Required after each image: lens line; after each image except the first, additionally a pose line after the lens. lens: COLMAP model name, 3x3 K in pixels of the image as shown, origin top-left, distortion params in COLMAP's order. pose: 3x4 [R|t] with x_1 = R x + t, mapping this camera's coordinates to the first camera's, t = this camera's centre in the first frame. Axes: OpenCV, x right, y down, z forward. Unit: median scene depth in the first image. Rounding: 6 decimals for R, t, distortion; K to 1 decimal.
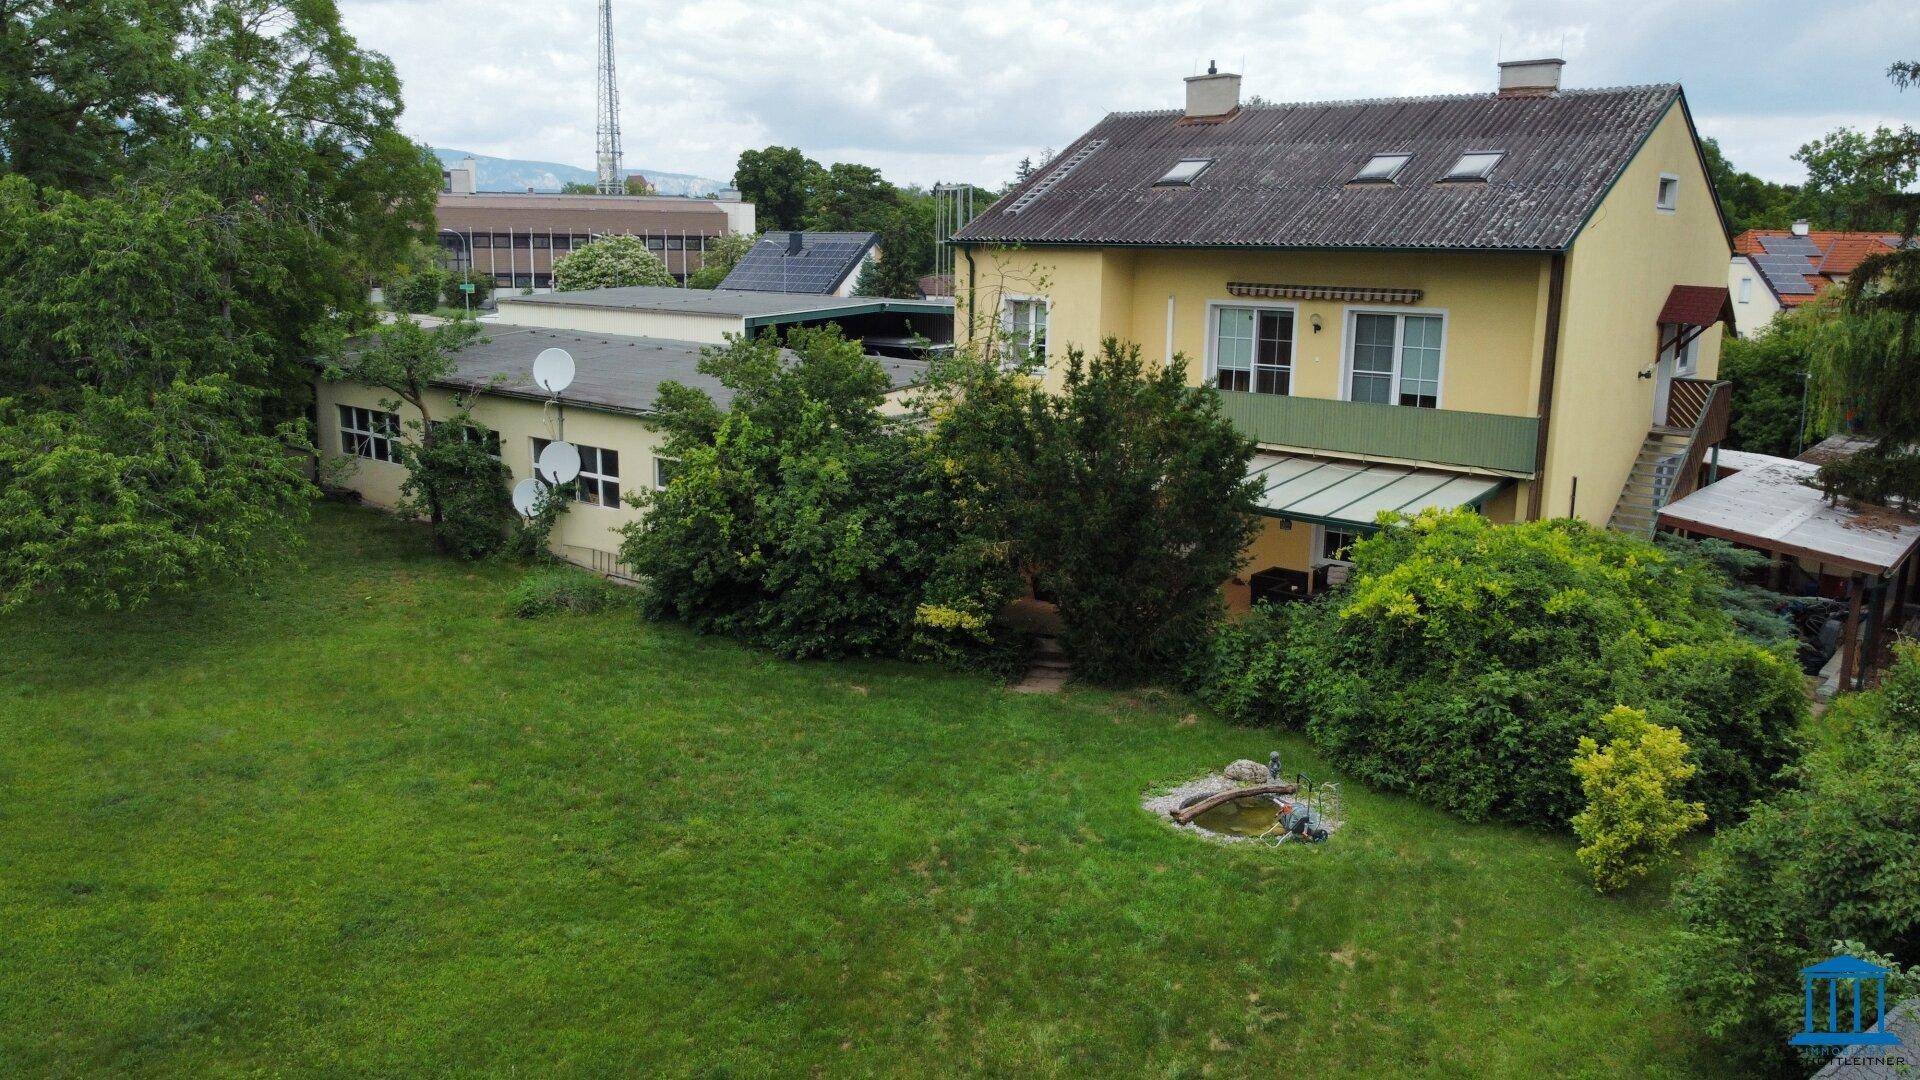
lens RADIAL K [[1458.7, 0, 960.1], [0, 1458.7, 534.4], [0, 0, 1]] dist [-0.002947, -0.000795]
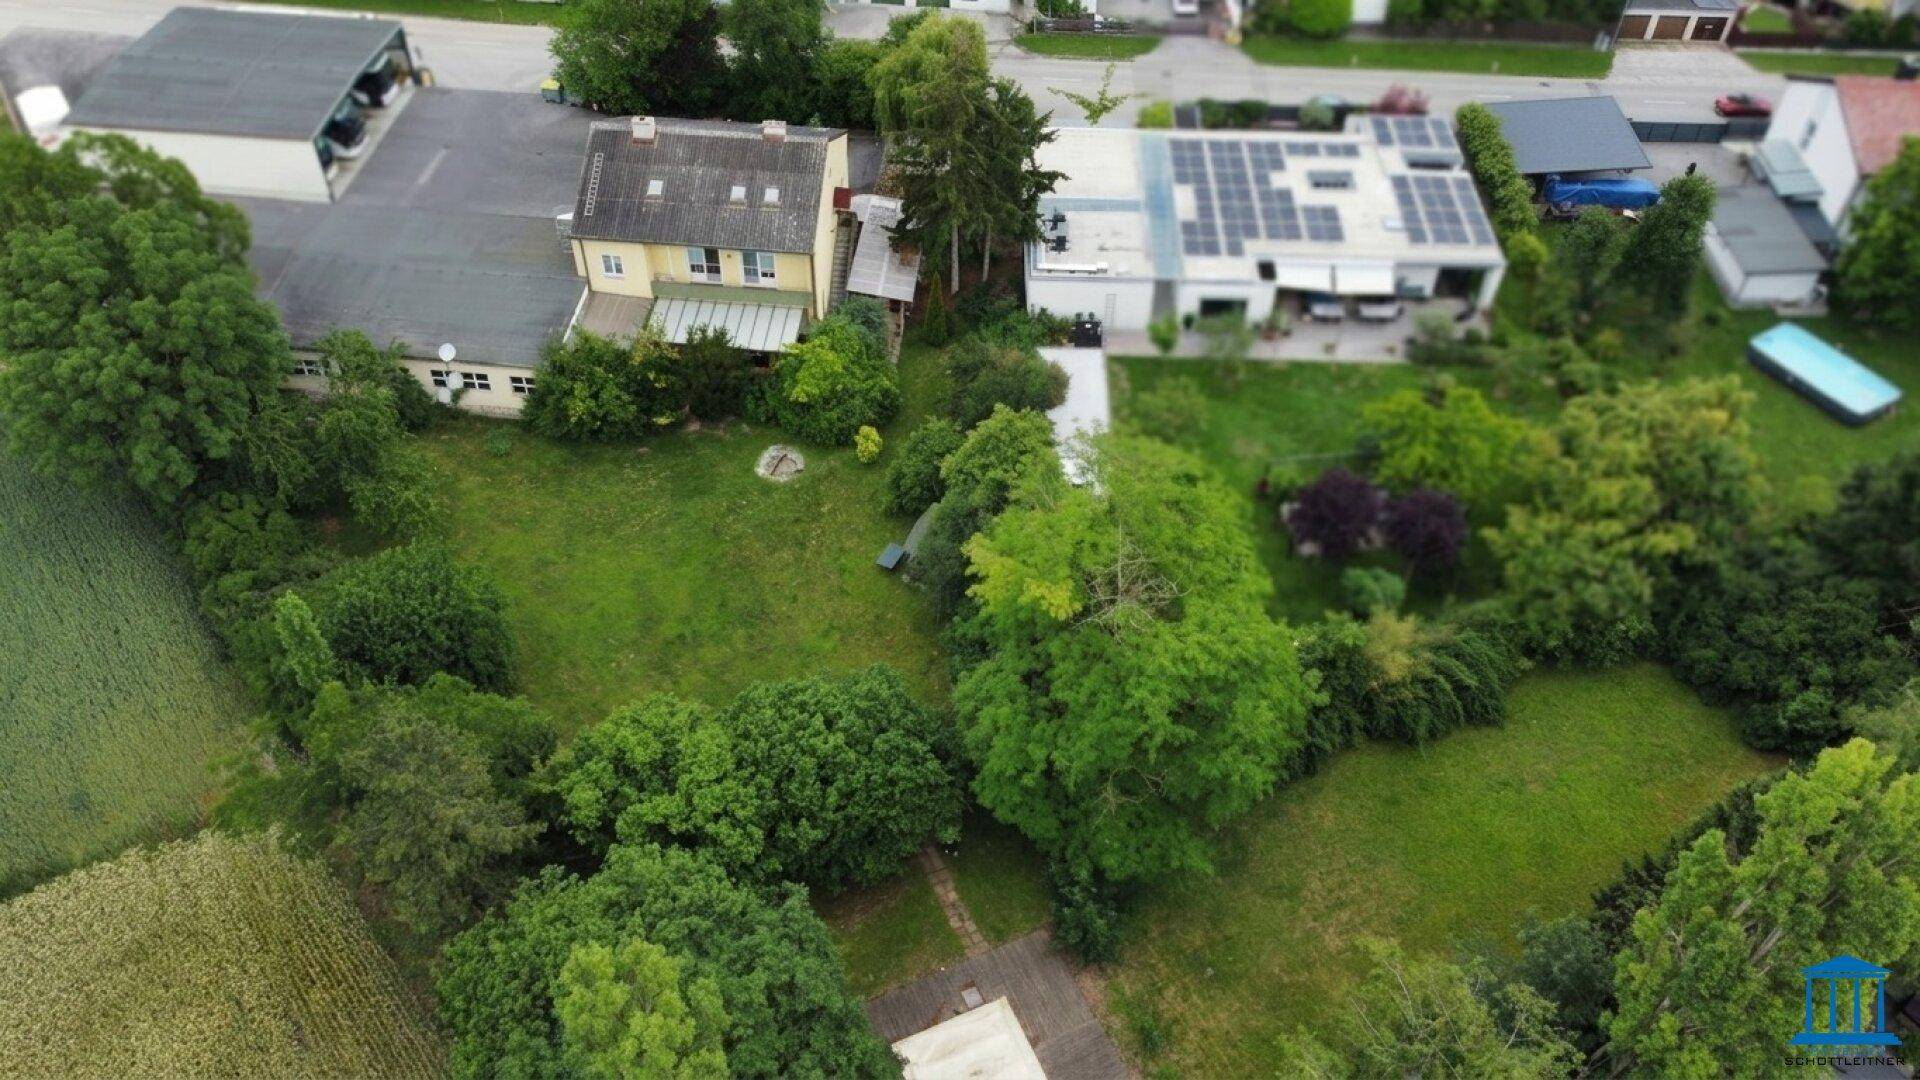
lens RADIAL K [[1458.7, 0, 959.1], [0, 1458.7, 540.5], [0, 0, 1]] dist [-0.002947, -0.000795]
pose [[0.826946, -0.406775, 0.388193, -0.805331], [0.103070, 0.788354, 0.606527, -1.573567], [-0.552754, -0.461554, 0.693852, -1.658790]]
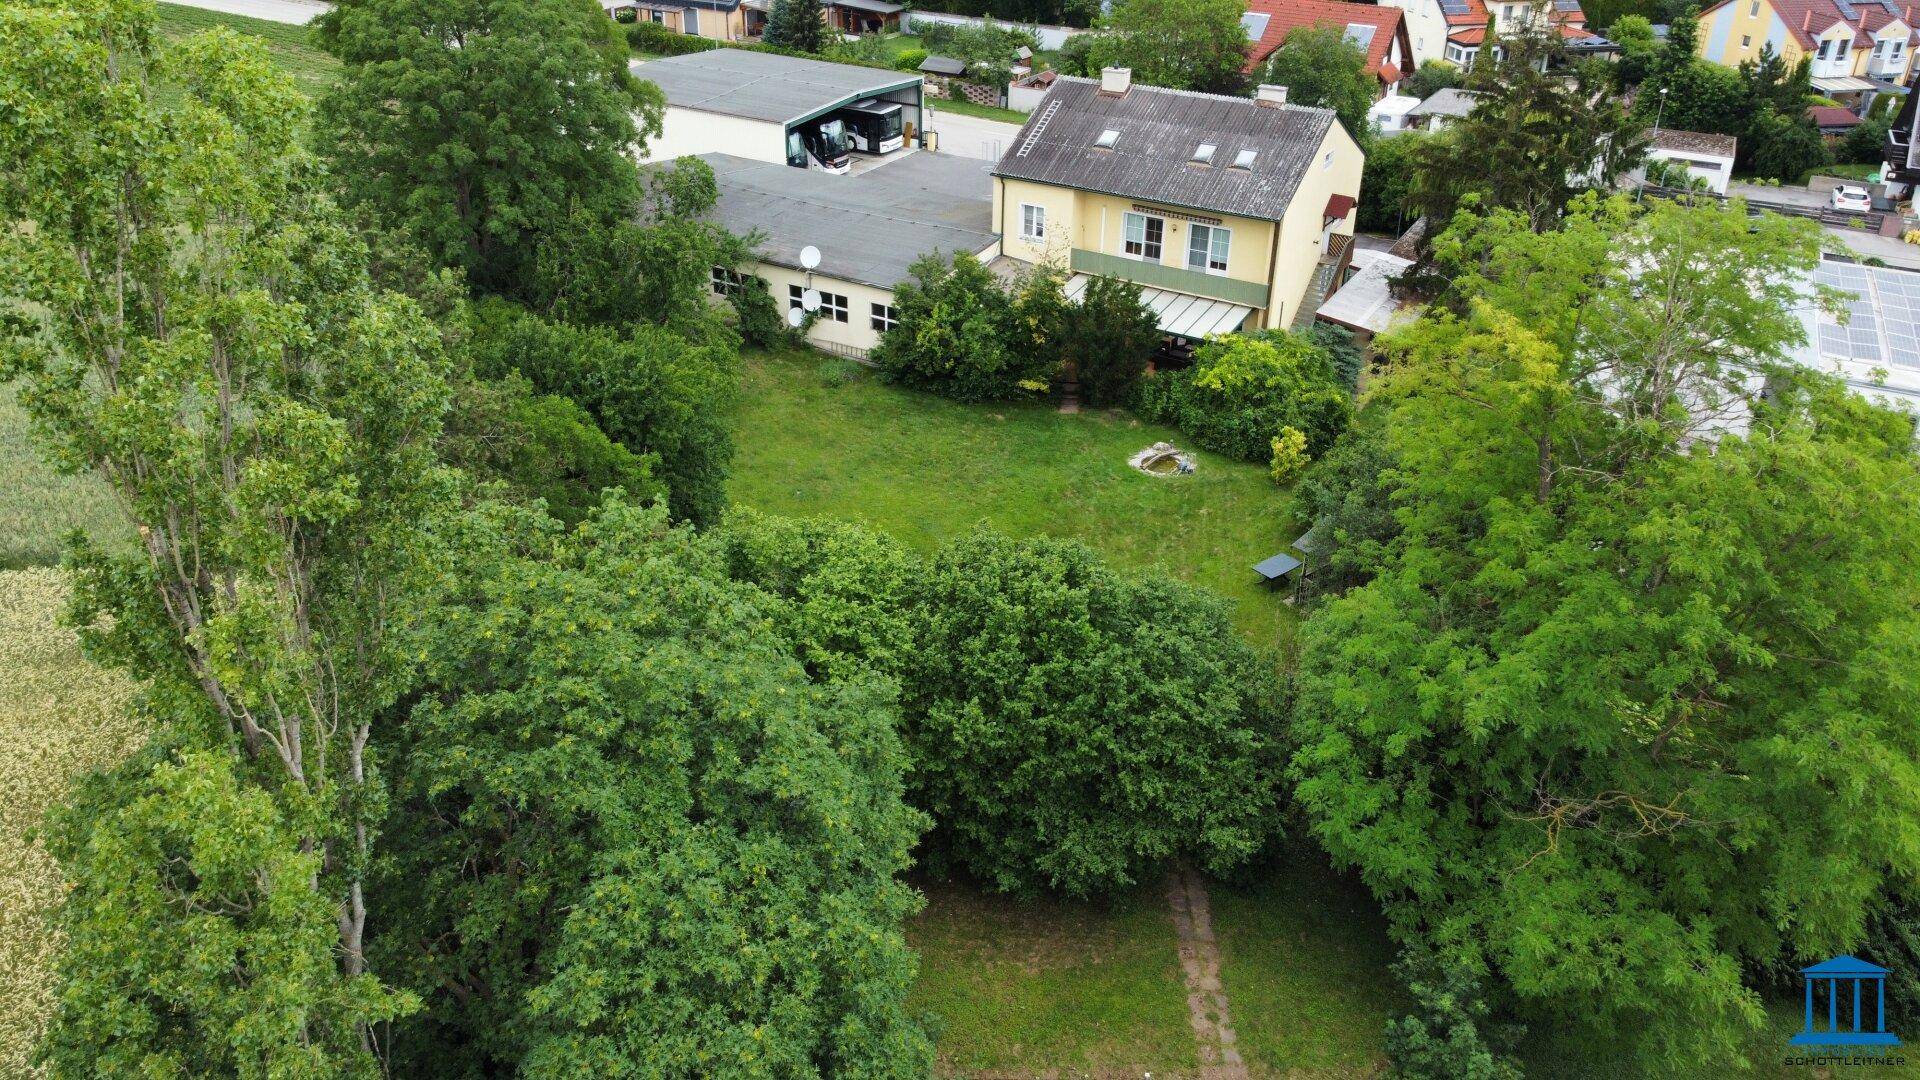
lens RADIAL K [[1458.7, 0, 959.1], [0, 1458.7, 545.0], [0, 0, 1]] dist [-0.002947, -0.000795]
pose [[0.985763, -0.081950, 0.146820, -0.502643], [0.032296, 0.949210, 0.312980, -0.449011], [-0.165012, -0.303782, 0.938343, -1.326505]]
